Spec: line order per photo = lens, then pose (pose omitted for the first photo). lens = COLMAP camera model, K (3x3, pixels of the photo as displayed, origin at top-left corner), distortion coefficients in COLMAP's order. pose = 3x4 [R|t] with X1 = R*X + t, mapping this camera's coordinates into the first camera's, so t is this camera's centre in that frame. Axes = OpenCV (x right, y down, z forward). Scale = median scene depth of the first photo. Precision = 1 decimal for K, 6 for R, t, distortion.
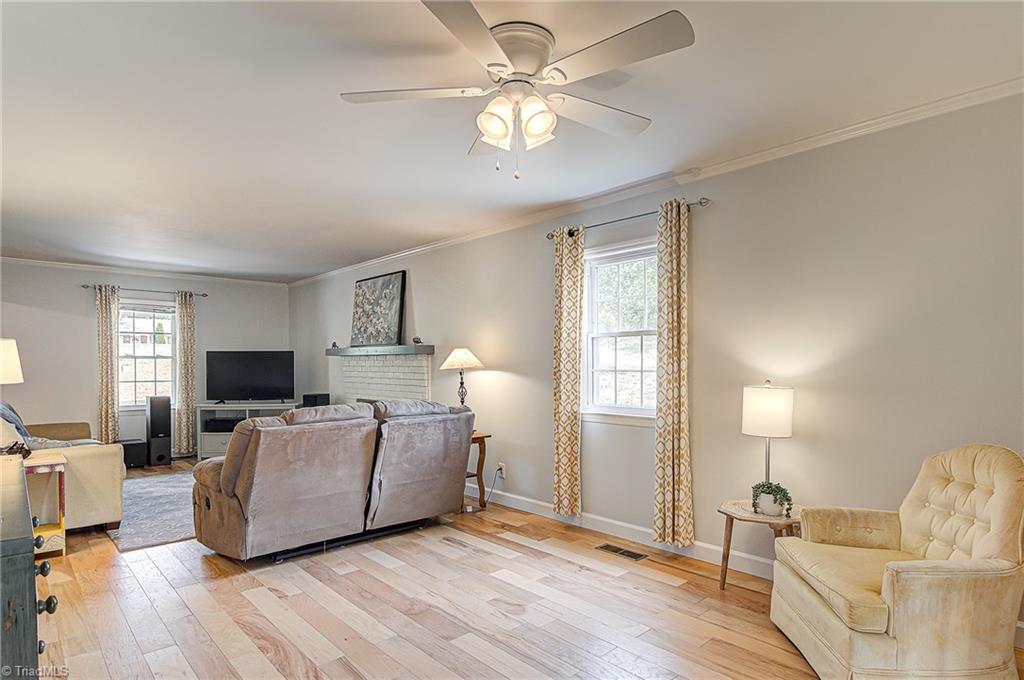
lens RADIAL K [[547.9, 0, 527.4], [0, 547.9, 369.5], [0, 0, 1]] dist [0.002105, -0.000048]
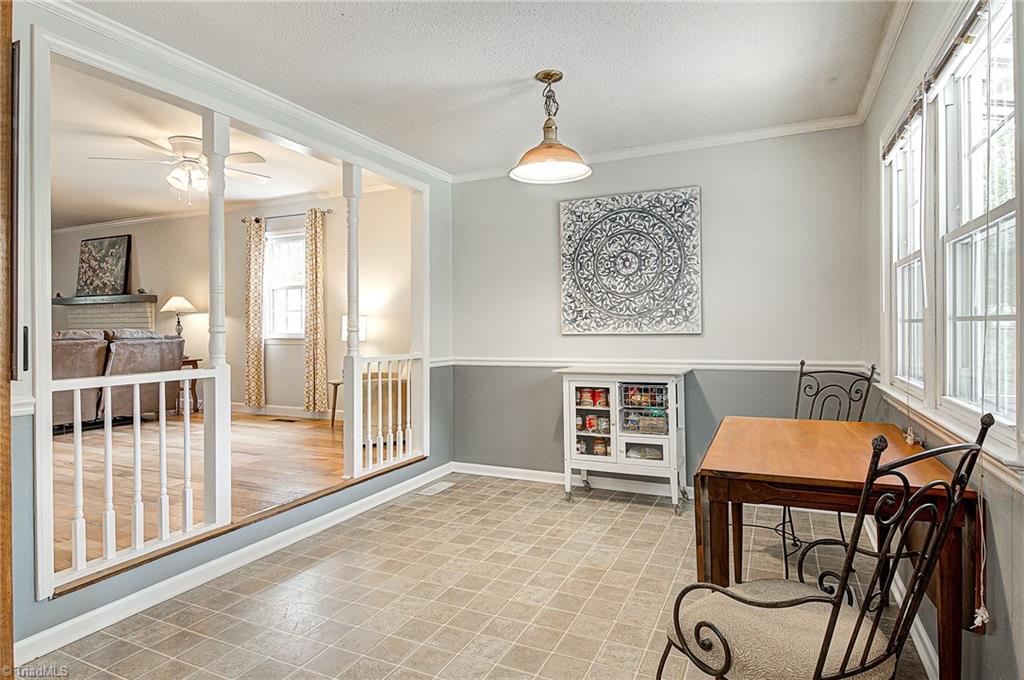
lens RADIAL K [[559.9, 0, 505.9], [0, 559.9, 329.4], [0, 0, 1]] dist [-0.003831, -0.001290]
pose [[0.934161, -0.003788, 0.356832, 0.169779], [0.006724, 0.999953, -0.006989, 0.068059], [-0.356789, 0.008928, 0.934142, -0.692443]]
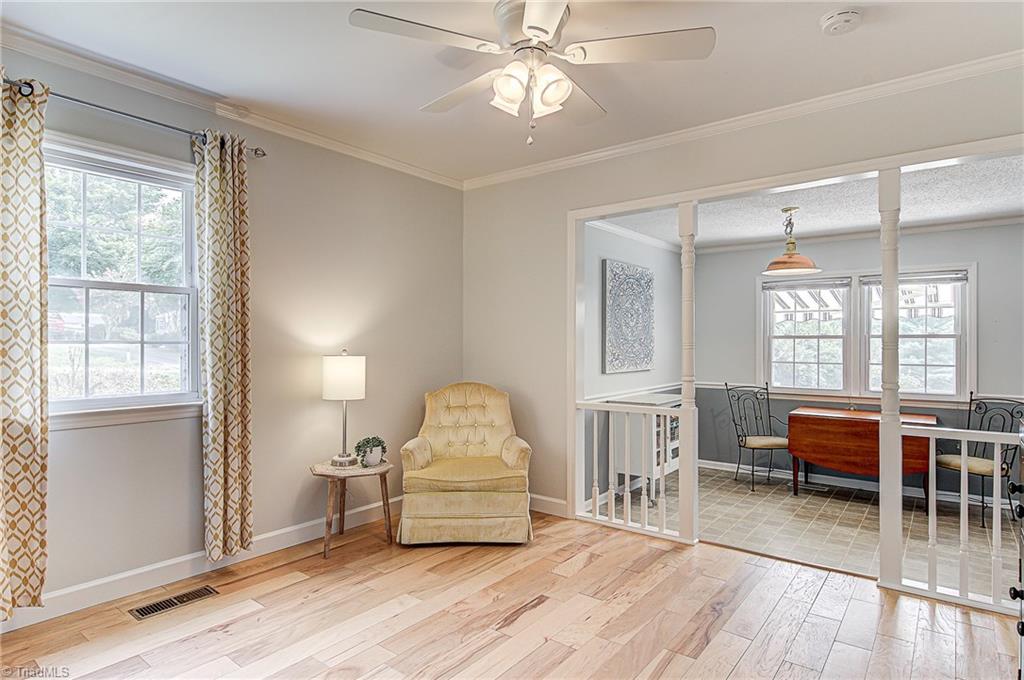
lens RADIAL K [[559.9, 0, 505.9], [0, 559.9, 329.4], [0, 0, 1]] dist [-0.003831, -0.001290]
pose [[-0.136352, 0.025960, 0.990320, -0.508537], [0.004410, 0.999663, -0.025597, 0.007136], [-0.990651, 0.000877, -0.136420, 0.583627]]
